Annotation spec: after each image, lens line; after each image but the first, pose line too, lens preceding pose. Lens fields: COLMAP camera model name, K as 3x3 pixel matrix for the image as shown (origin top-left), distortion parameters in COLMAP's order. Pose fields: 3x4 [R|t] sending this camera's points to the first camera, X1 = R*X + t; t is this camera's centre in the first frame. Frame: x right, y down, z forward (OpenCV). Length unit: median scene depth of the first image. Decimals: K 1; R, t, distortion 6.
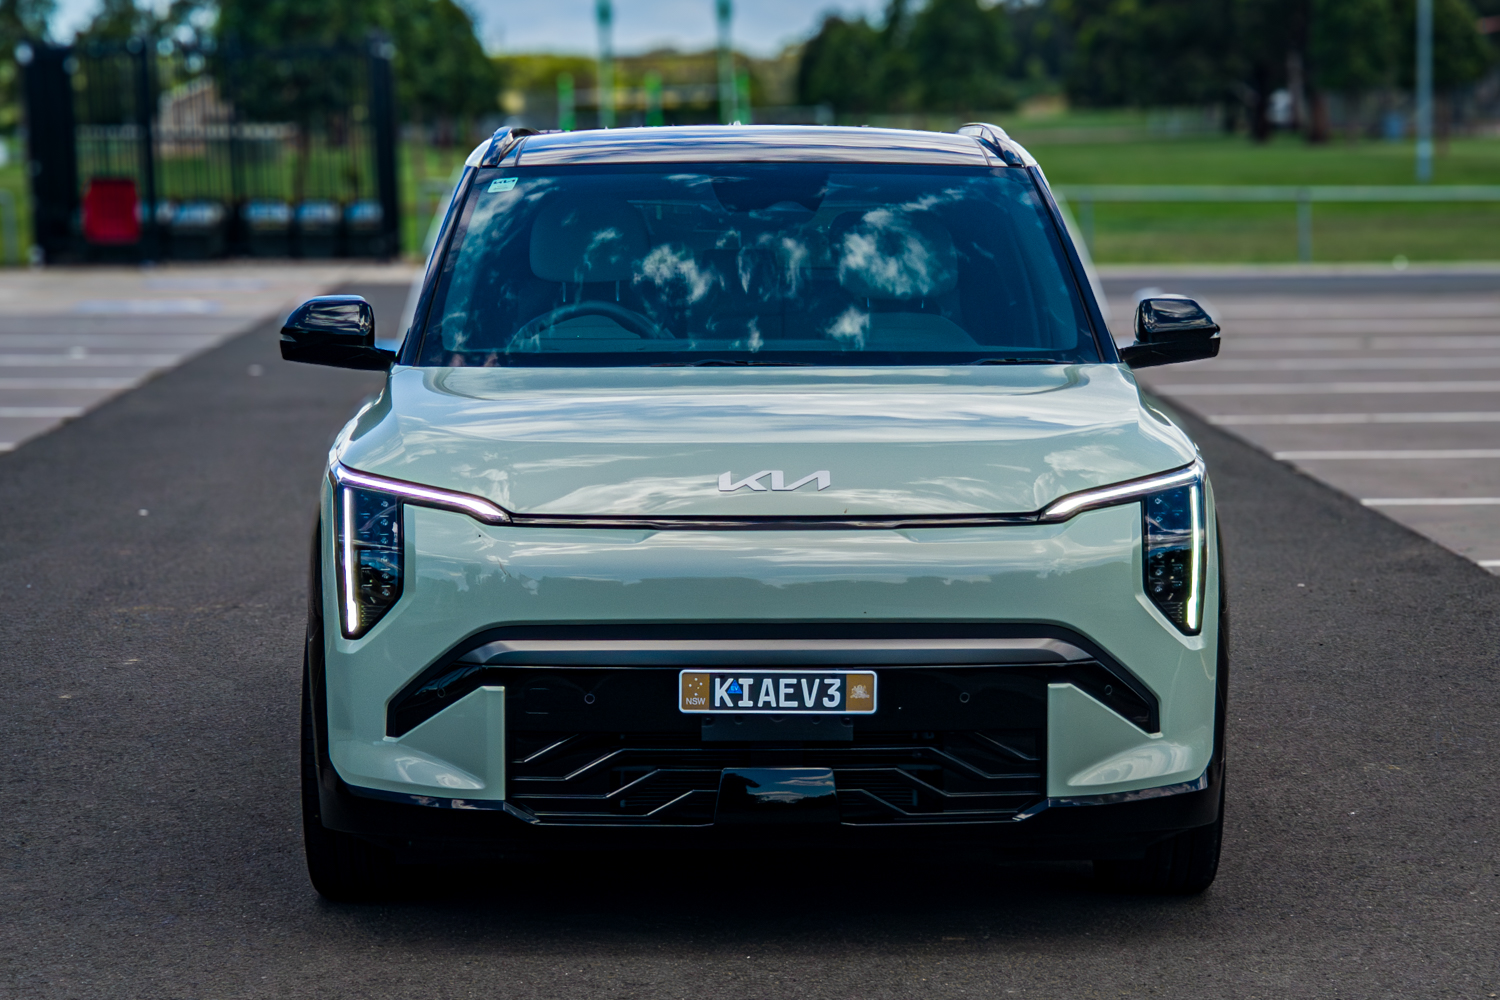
lens RADIAL K [[4294.3, 0, 748.8], [0, 4294.3, 500.2], [0, 0, 1]] dist [0.120003, -0.153142]
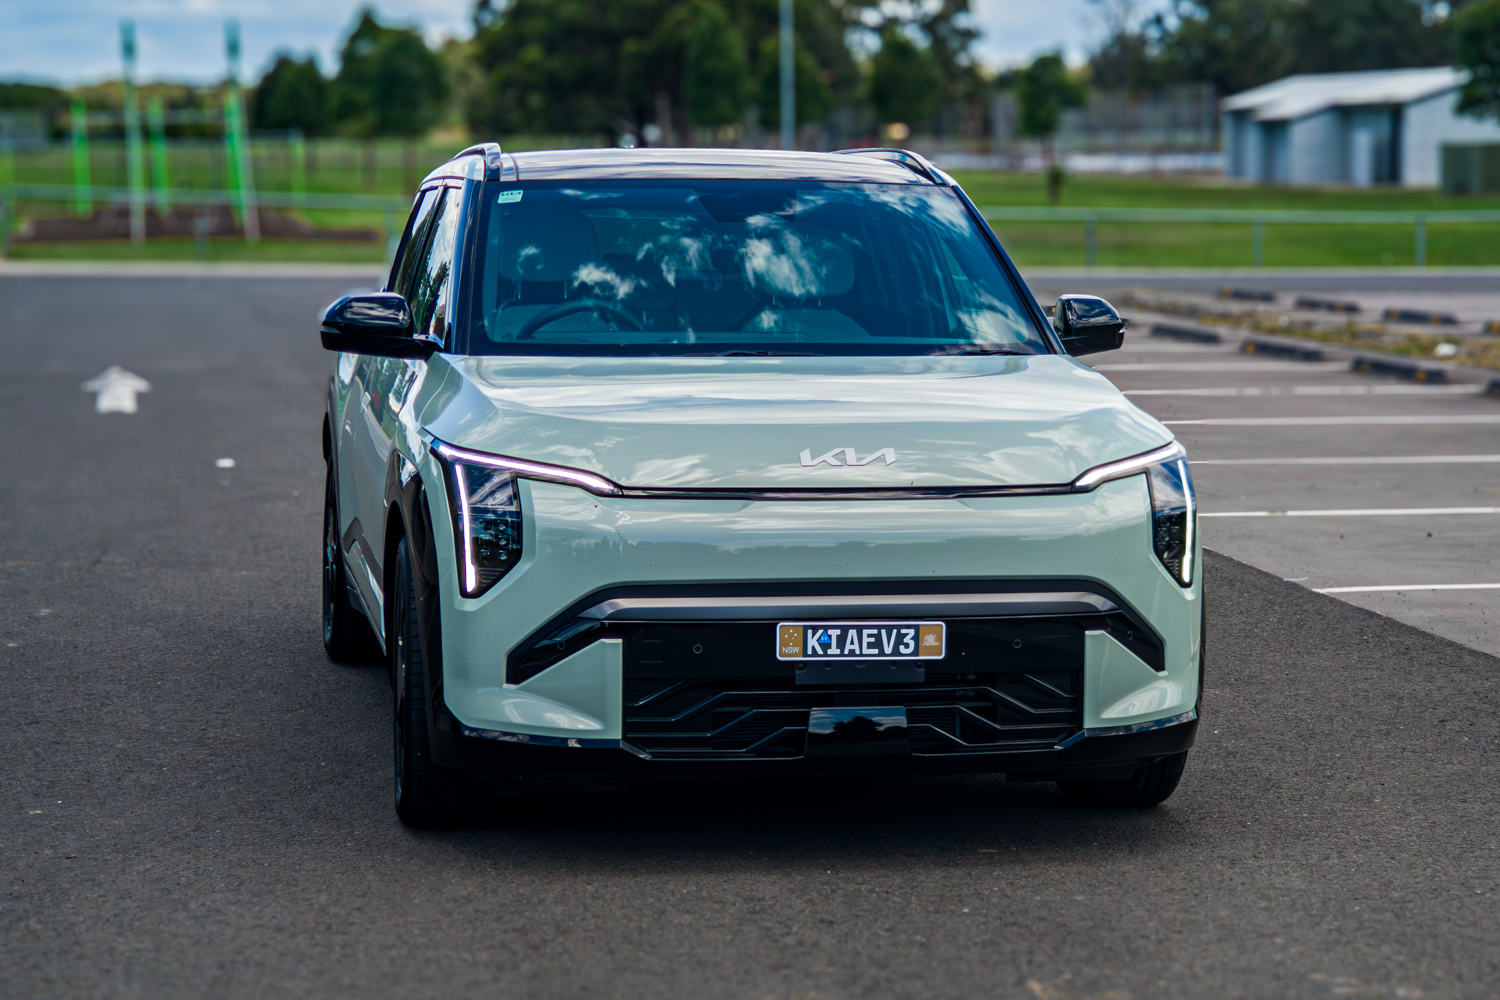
lens RADIAL K [[3483.0, 0, 813.9], [0, 3483.0, 503.0], [0, 0, 1]] dist [0.158523, 0.388043]
pose [[0.984675, -0.005246, 0.174321, -0.167307], [0.002994, 0.999909, 0.013182, -0.004590], [-0.174375, -0.012458, 0.984601, 0.084738]]
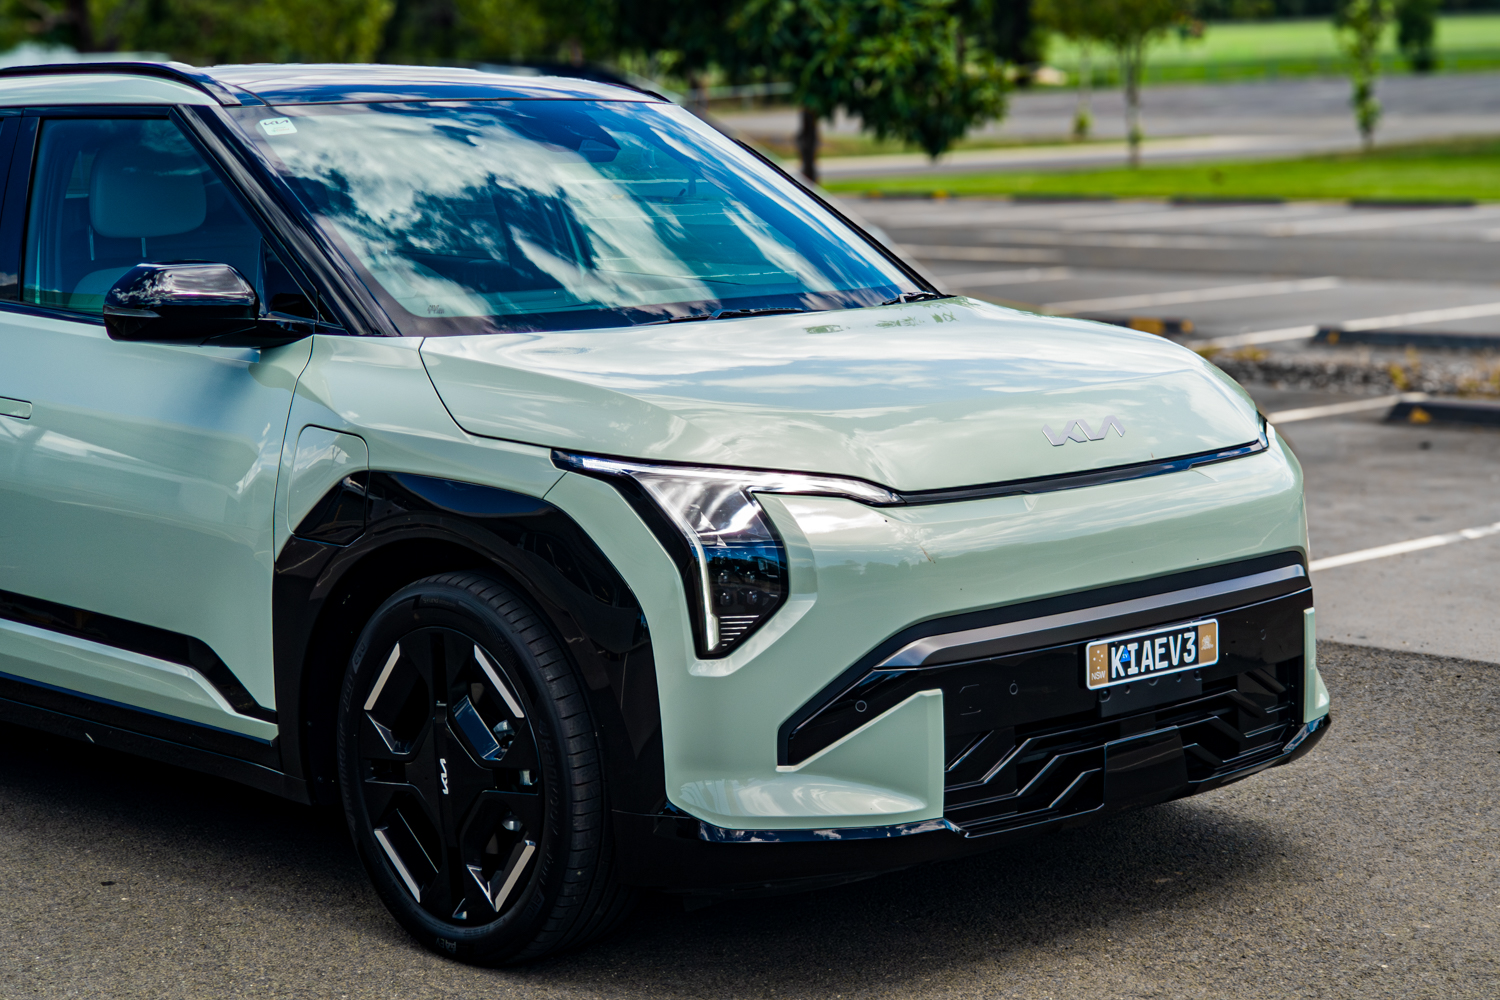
lens RADIAL K [[2954.1, 0, 750.6], [0, 2954.1, 521.2], [0, 0, 1]] dist [0.235025, -0.013808]
pose [[0.720641, -0.101322, 0.685865, -0.494686], [0.077073, 0.994839, 0.065986, -0.033295], [-0.689011, 0.005309, 0.724731, 0.589761]]
